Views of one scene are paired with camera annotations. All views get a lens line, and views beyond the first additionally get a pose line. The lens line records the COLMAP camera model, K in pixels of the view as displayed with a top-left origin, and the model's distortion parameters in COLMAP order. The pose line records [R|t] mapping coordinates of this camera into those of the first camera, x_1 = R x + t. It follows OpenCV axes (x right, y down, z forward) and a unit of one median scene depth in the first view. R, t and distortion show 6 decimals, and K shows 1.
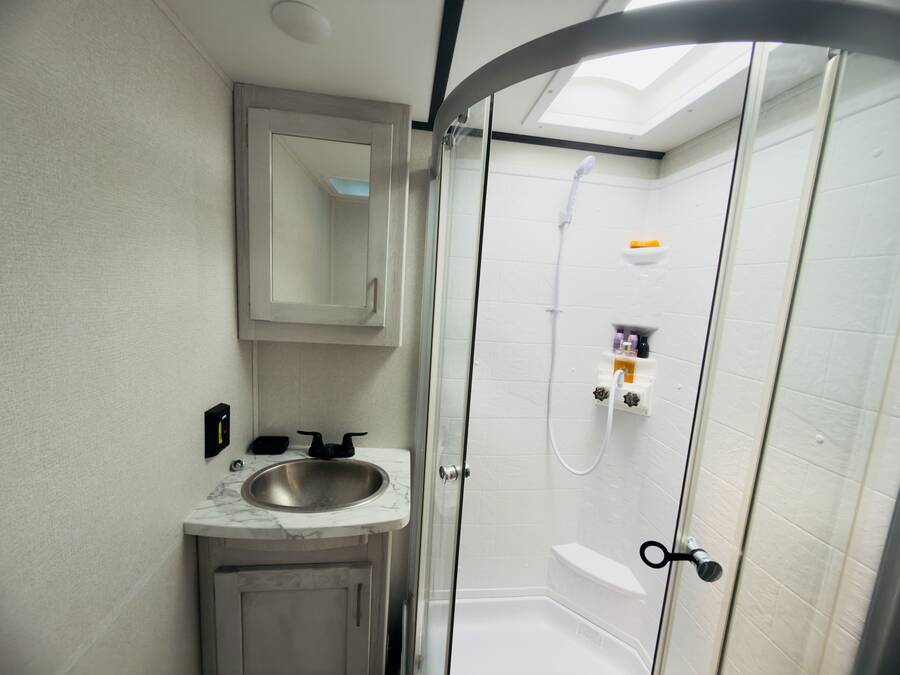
lens RADIAL K [[357.8, 0, 450.4], [0, 357.8, 339.4], [0, 0, 1]] dist [-0.000206, 0.000039]
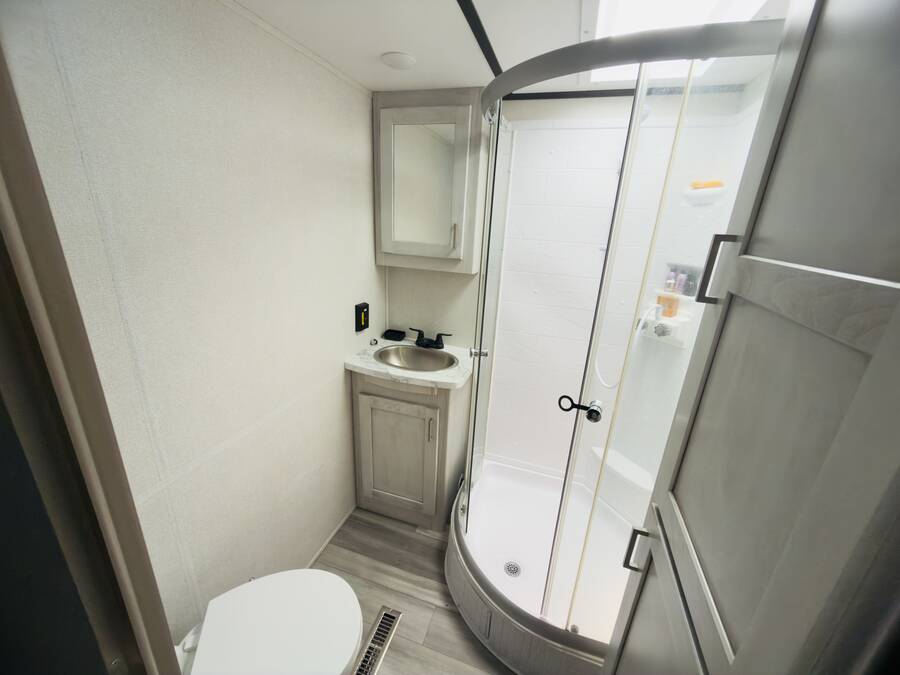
lens RADIAL K [[357.8, 0, 450.4], [0, 357.8, 339.4], [0, 0, 1]] dist [-0.000206, 0.000039]
pose [[0.908533, 0.116364, -0.401281, 0.403429], [-0.050117, 0.983851, 0.171829, 0.038525], [0.414796, -0.136001, 0.899693, -0.355882]]
